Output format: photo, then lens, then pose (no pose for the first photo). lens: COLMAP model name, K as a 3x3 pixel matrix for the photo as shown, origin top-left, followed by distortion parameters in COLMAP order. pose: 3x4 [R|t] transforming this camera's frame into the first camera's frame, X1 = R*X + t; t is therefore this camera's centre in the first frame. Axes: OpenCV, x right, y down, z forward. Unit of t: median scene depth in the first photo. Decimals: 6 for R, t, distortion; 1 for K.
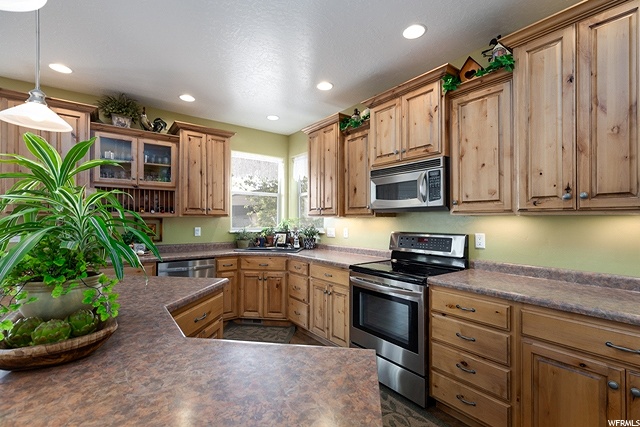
lens RADIAL K [[293.1, 0, 320.3], [0, 293.1, 220.0], [0, 0, 1]] dist [0.002248, -0.000272]
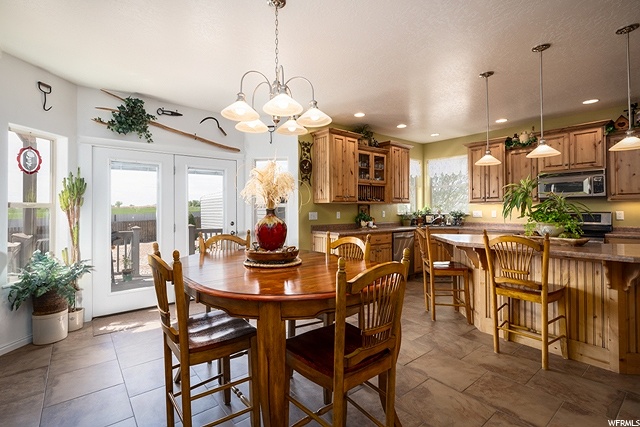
lens RADIAL K [[293.1, 0, 319.3], [0, 293.1, 206.6], [0, 0, 1]] dist [0.002248, -0.000272]
pose [[0.999968, -0.006088, 0.005215, -1.217304], [0.006117, 0.999966, -0.005521, 0.015149], [-0.005181, 0.005553, 0.999971, -0.723375]]
